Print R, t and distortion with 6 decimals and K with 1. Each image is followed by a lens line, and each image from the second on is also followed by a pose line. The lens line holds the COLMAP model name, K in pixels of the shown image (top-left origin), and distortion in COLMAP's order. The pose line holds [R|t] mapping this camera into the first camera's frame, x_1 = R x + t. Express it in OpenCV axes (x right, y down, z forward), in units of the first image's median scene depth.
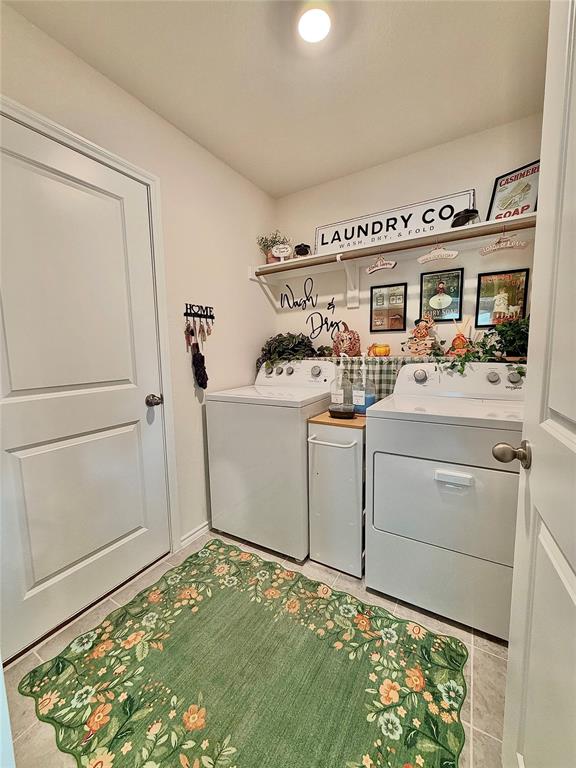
lens RADIAL K [[305.9, 0, 288.3], [0, 305.9, 385.3], [0, 0, 1]] dist [0.000375, 0.000044]
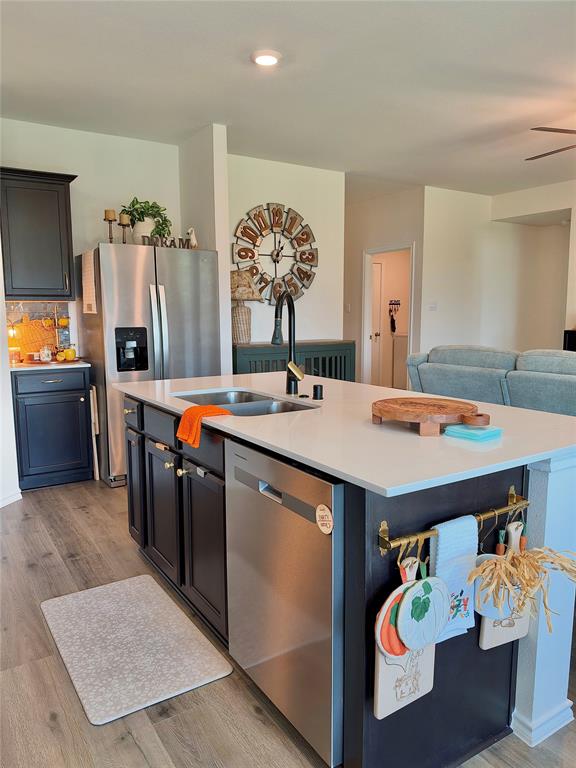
lens RADIAL K [[541.0, 0, 288.7], [0, 541.0, 386.0], [0, 0, 1]] dist [-0.060253, -0.002588]
pose [[0.893574, 0.076151, -0.442409, 1.000400], [-0.066932, 0.997092, 0.036441, 0.363671], [0.443898, -0.002951, 0.896073, -3.557135]]
